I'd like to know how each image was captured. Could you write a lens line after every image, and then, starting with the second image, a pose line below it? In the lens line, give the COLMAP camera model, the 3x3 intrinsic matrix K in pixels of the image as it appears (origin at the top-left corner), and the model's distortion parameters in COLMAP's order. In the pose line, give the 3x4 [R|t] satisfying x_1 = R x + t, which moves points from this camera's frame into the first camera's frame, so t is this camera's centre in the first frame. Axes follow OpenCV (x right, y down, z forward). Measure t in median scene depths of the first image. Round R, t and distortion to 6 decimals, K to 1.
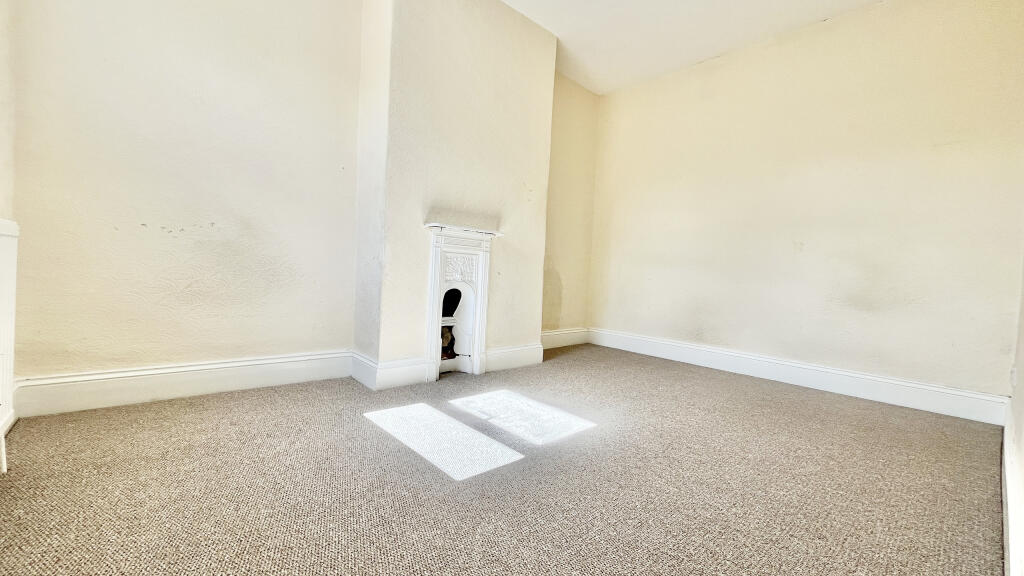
lens RADIAL K [[413.3, 0, 512.1], [0, 413.3, 289.1], [0, 0, 1]] dist [-0.001890, -0.000807]
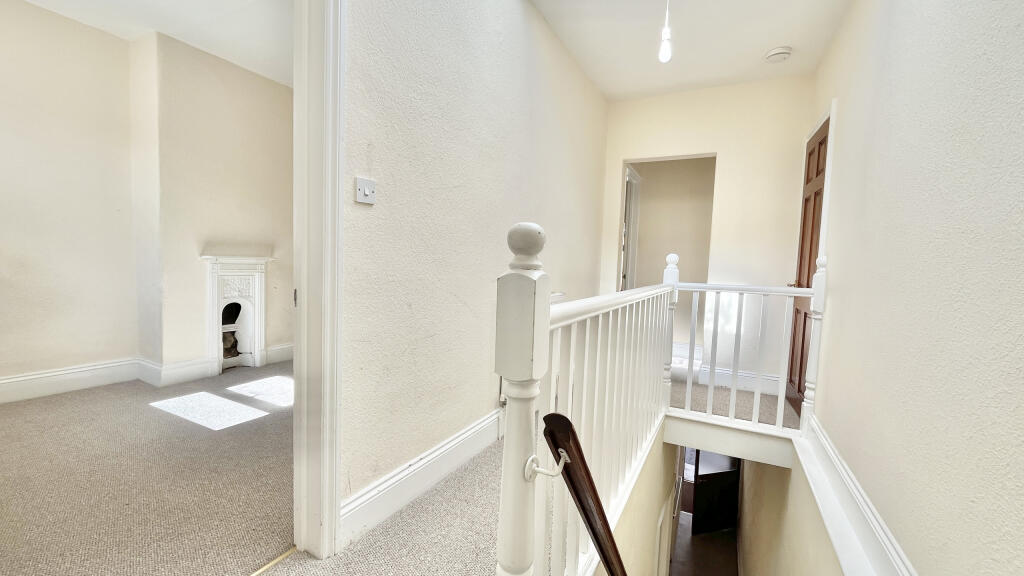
lens RADIAL K [[413.3, 0, 510.3], [0, 413.3, 287.7], [0, 0, 1]] dist [-0.001890, -0.000807]
pose [[0.937743, -0.039075, 0.345126, 0.245346], [0.024681, 0.998636, 0.046003, -0.092533], [-0.346453, -0.034621, 0.937428, -0.545830]]
